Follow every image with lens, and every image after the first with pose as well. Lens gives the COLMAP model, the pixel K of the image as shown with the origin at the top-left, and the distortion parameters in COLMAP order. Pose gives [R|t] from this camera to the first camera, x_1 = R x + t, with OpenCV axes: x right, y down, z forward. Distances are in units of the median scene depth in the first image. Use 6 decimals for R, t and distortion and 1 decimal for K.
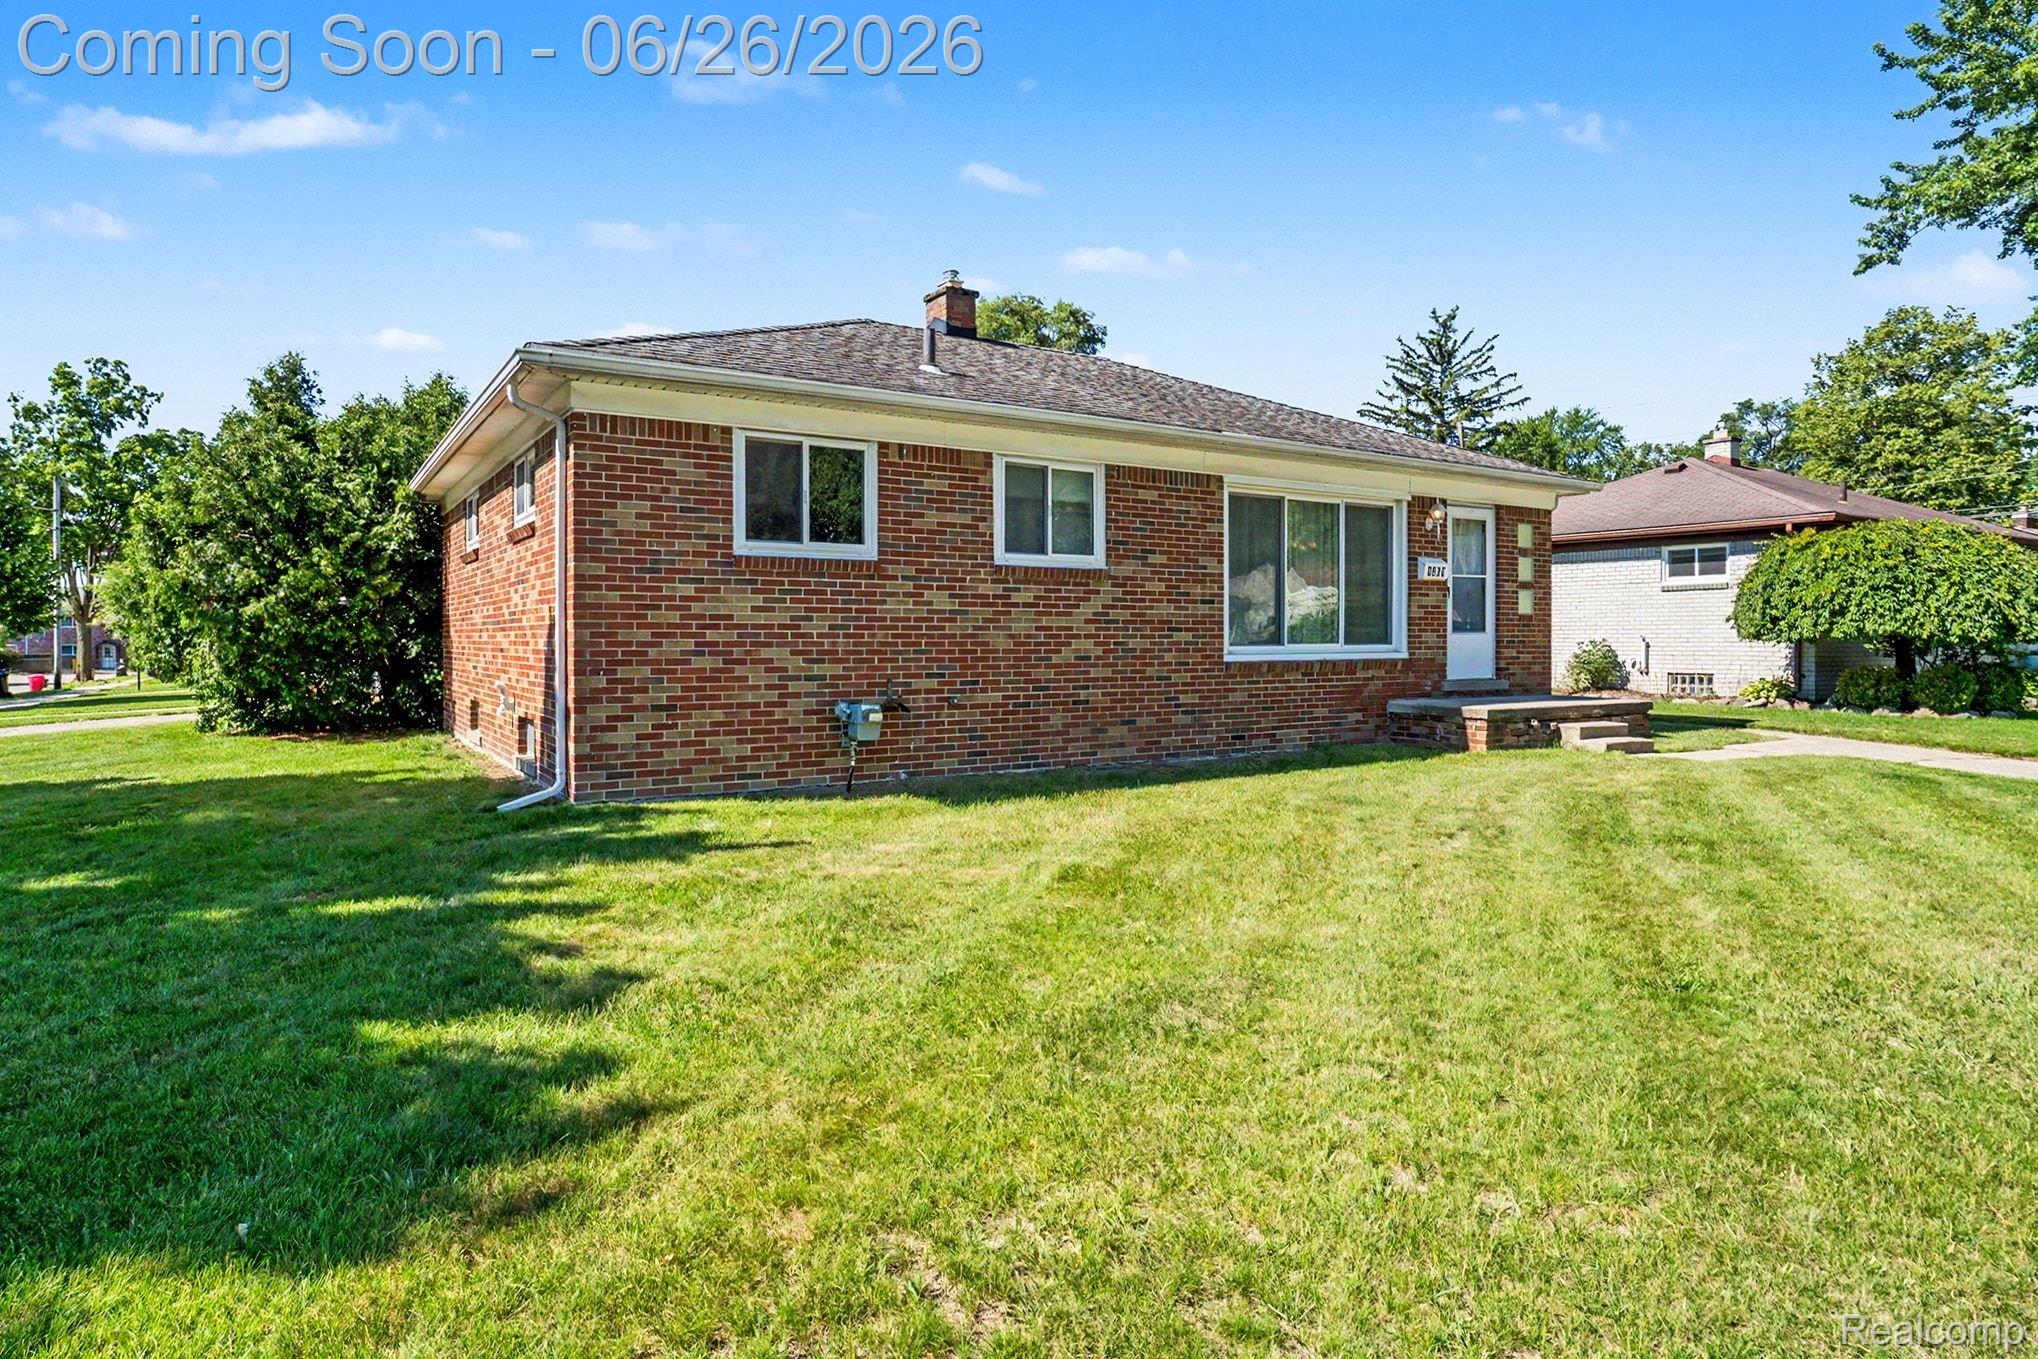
lens RADIAL K [[1145.2, 0, 1025.2], [0, 1145.2, 675.2], [0, 0, 1]] dist [-0.018918, 0.007531]
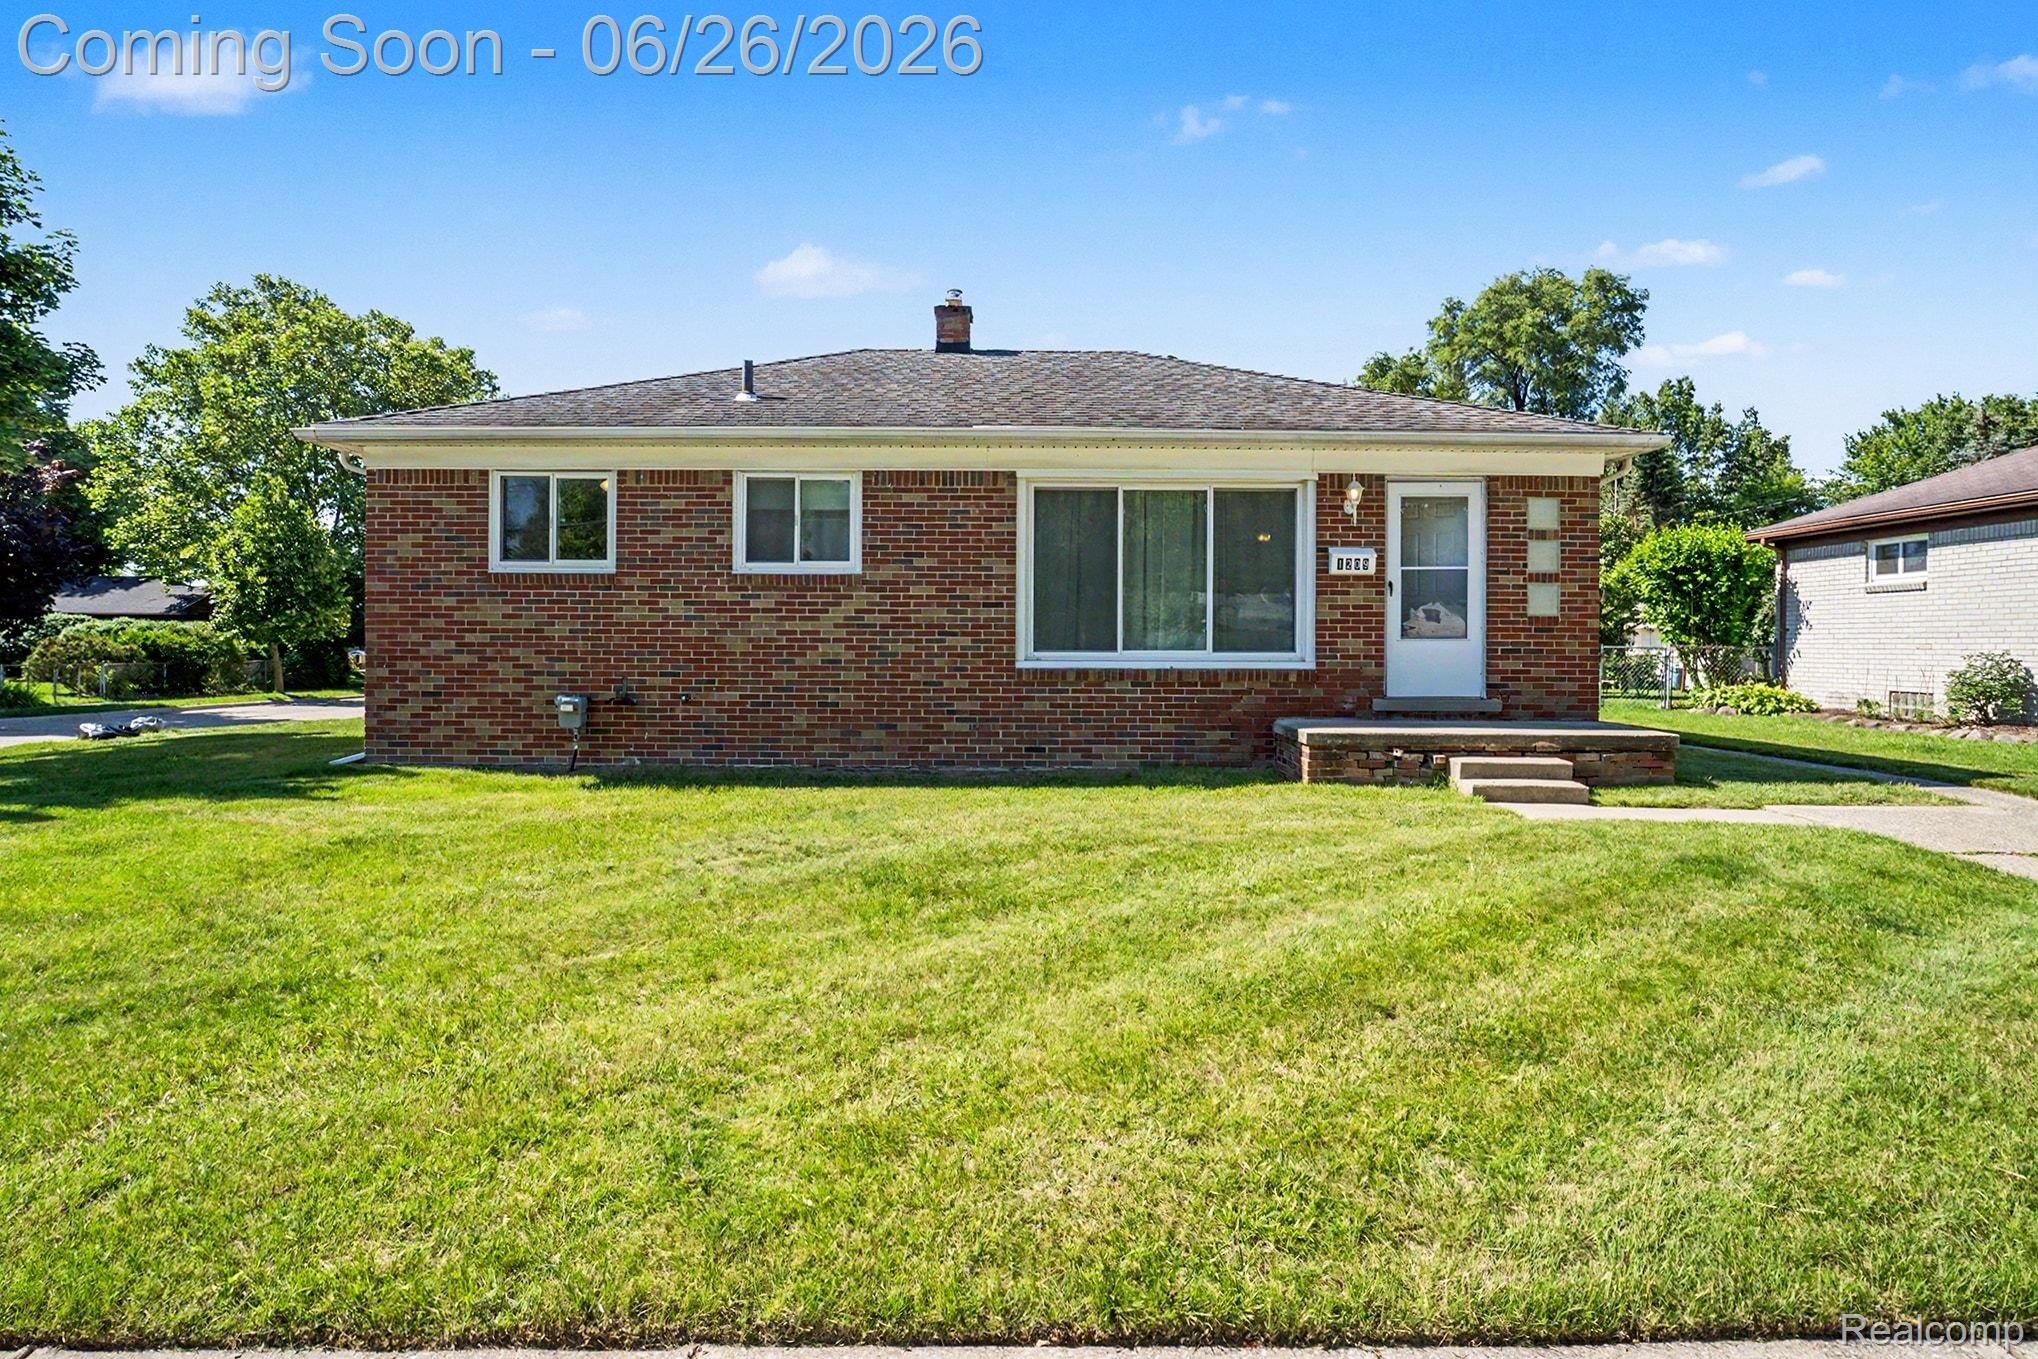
lens RADIAL K [[1112.2, 0, 1031.5], [0, 1112.2, 672.1], [0, 0, 1]] dist [-0.026819, 0.011077]
pose [[0.843967, 0.019650, -0.536036, 0.690207], [-0.023839, 0.999715, -0.000887, -0.008191], [0.535866, 0.013527, 0.844195, 0.237646]]
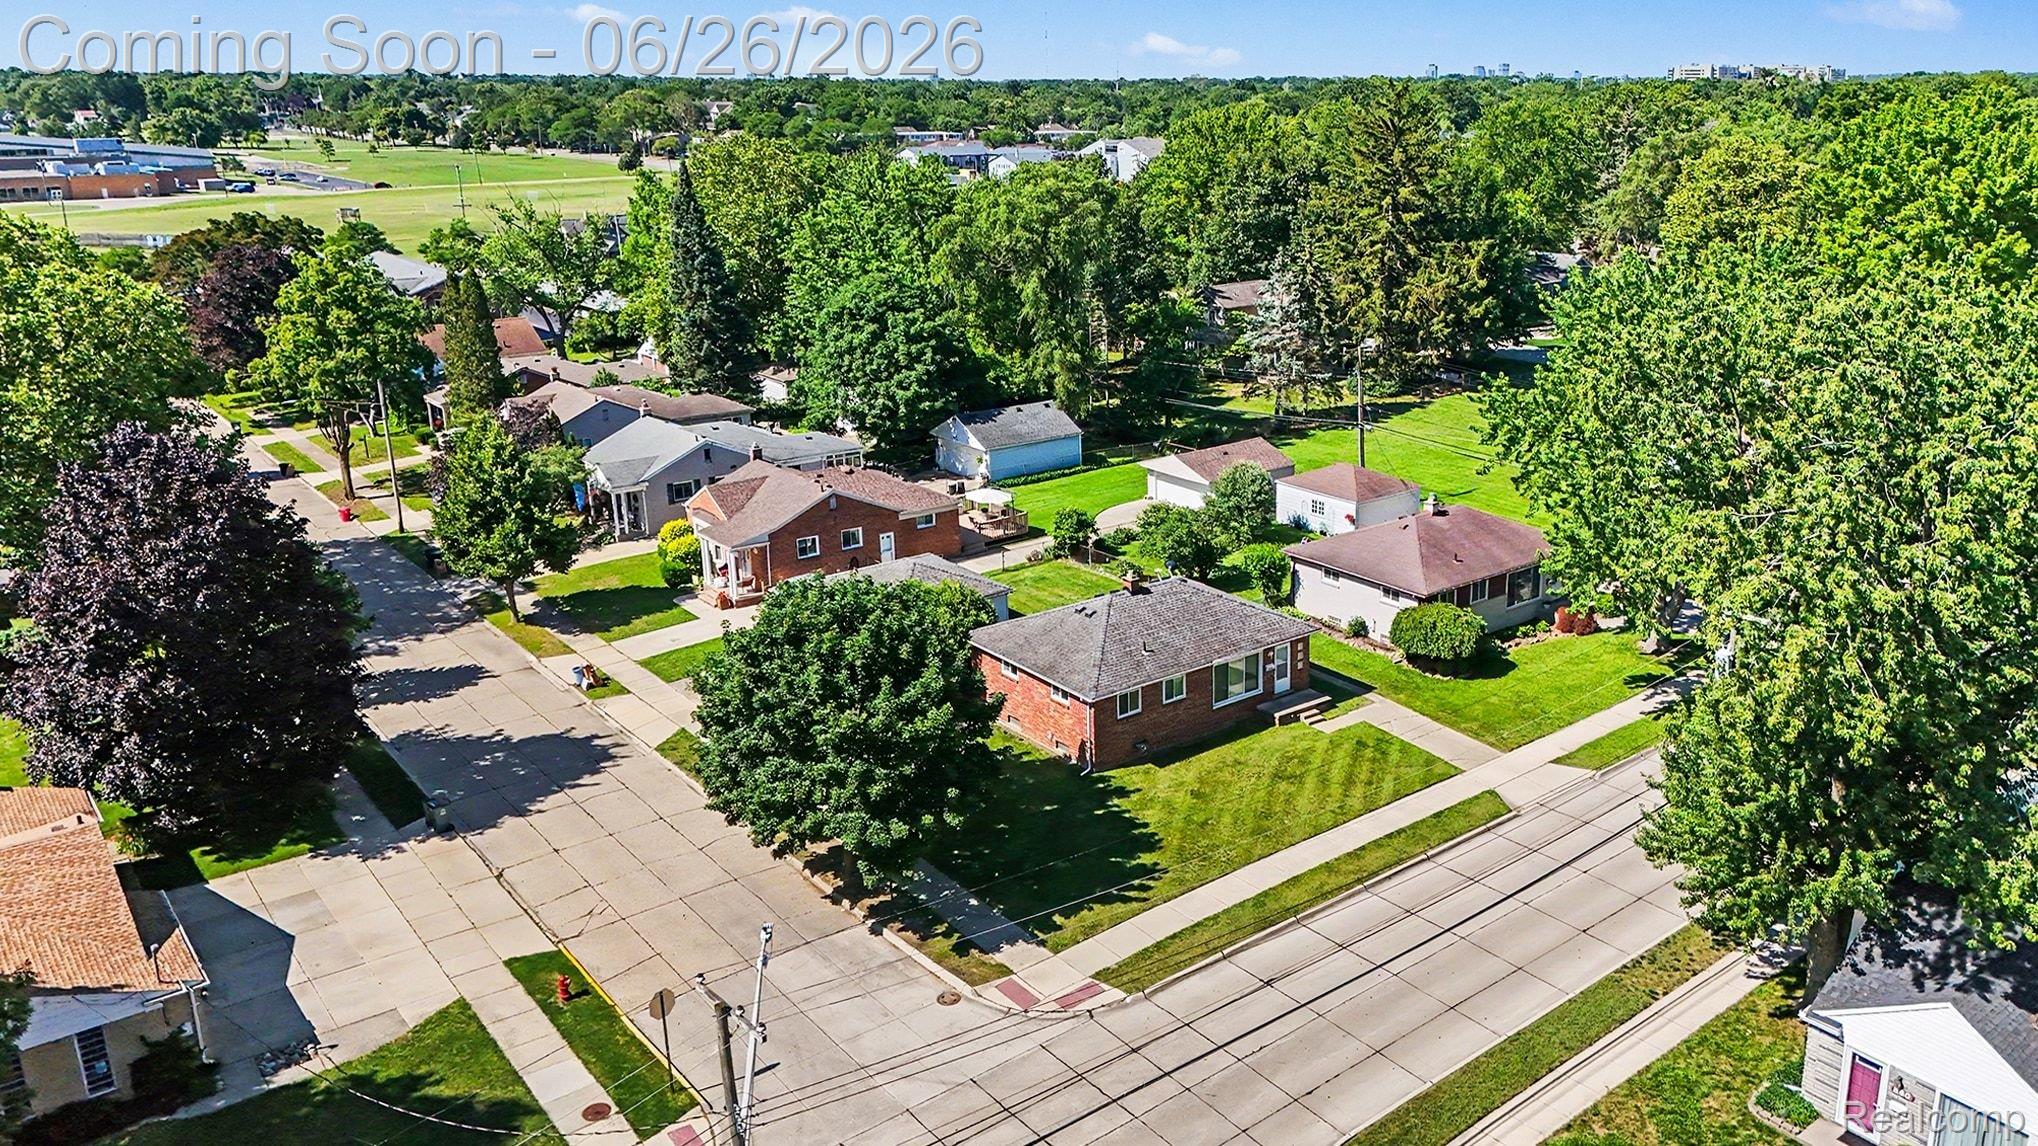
lens RADIAL K [[1508.1, 0, 1078.2], [0, 1508.1, 452.3], [0, 0, 1]] dist [0.100111, -0.021526]
pose [[0.995643, -0.029639, 0.088406, -0.764555], [0.012216, 0.981426, 0.191452, -1.974141], [-0.092438, -0.189538, 0.977512, -4.099040]]
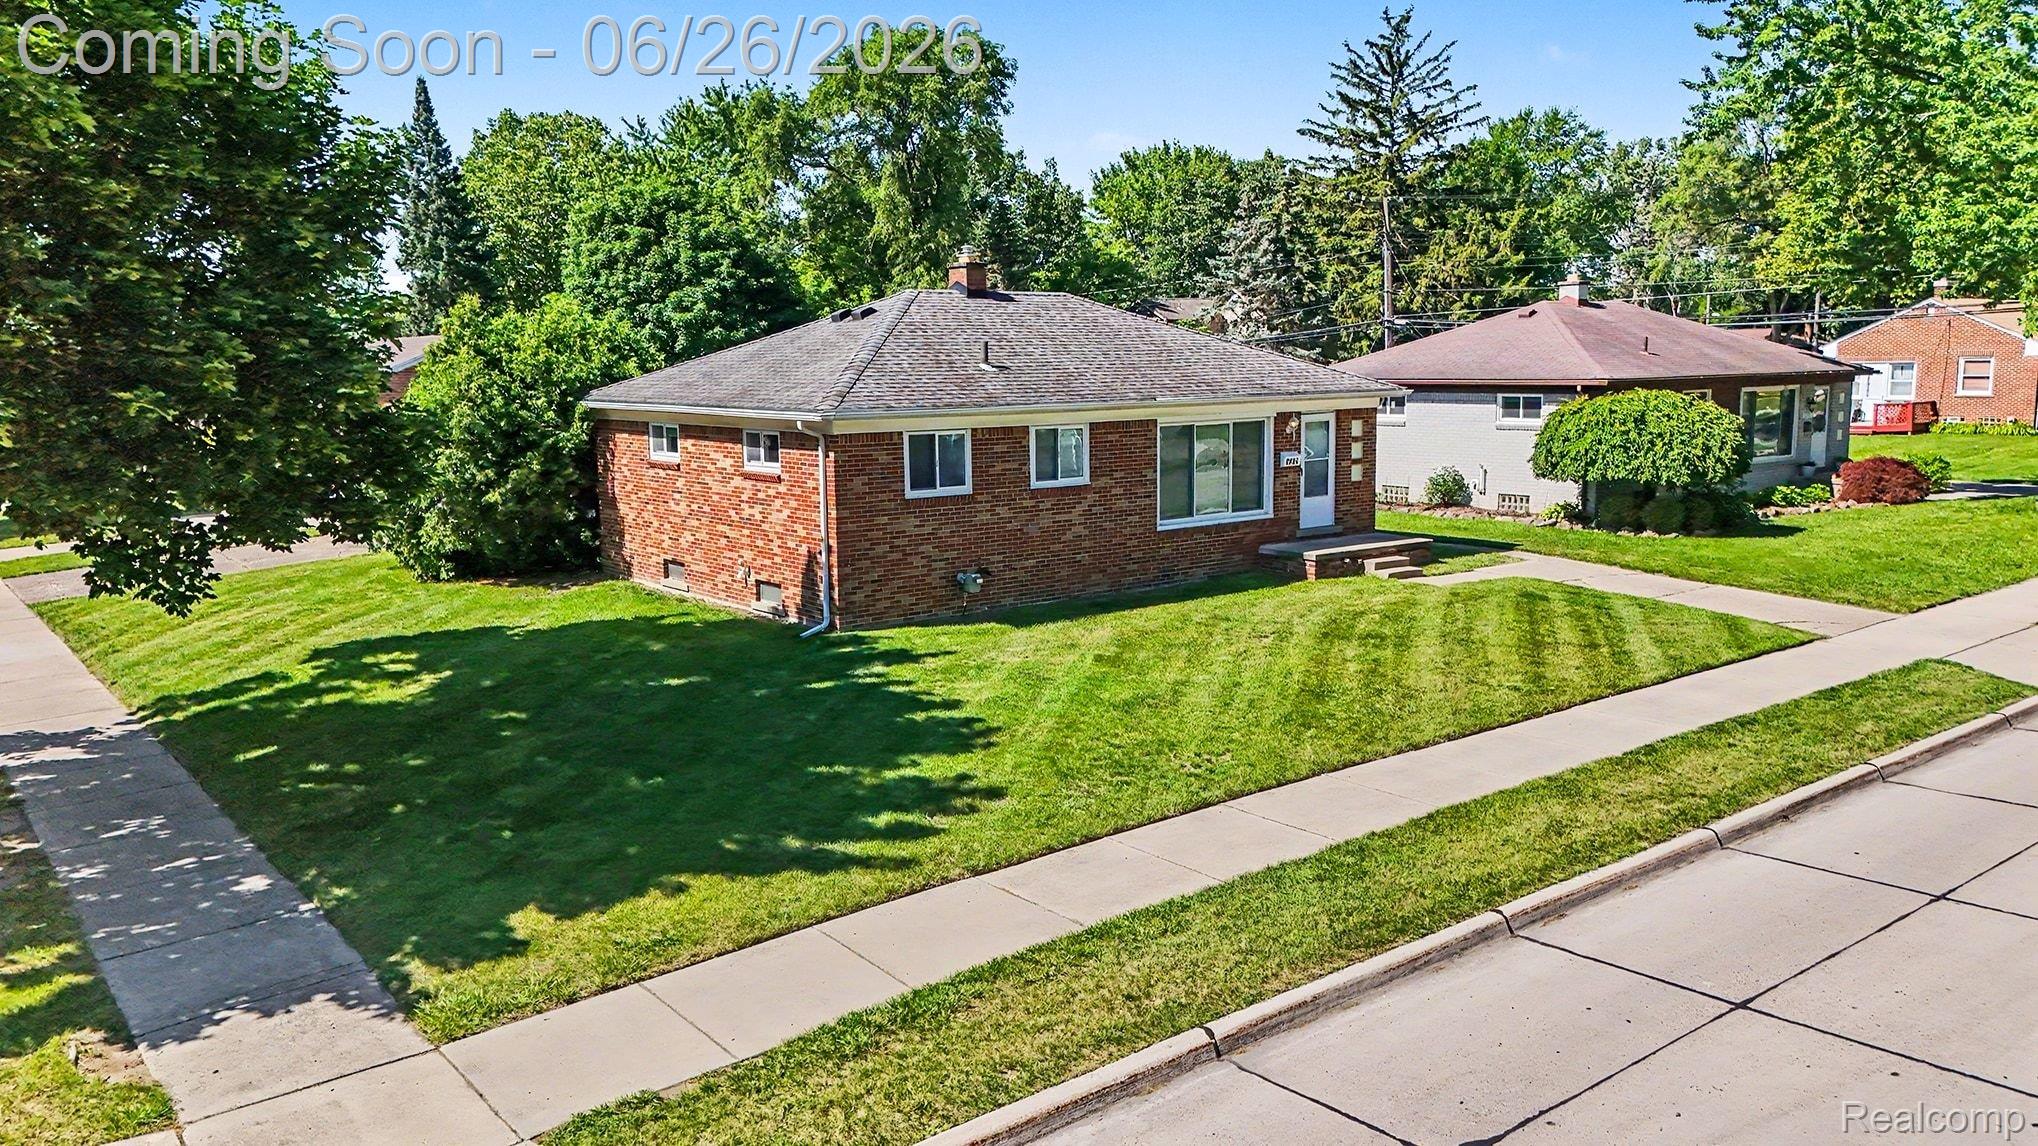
lens RADIAL K [[1508.1, 0, 1021.9], [0, 1508.1, 571.5], [0, 0, 1]] dist [0.100111, -0.021526]
pose [[0.995429, -0.023866, 0.092475, -0.230896], [0.013581, 0.993806, 0.110299, -0.201841], [-0.094535, -0.108539, 0.989587, -1.177580]]
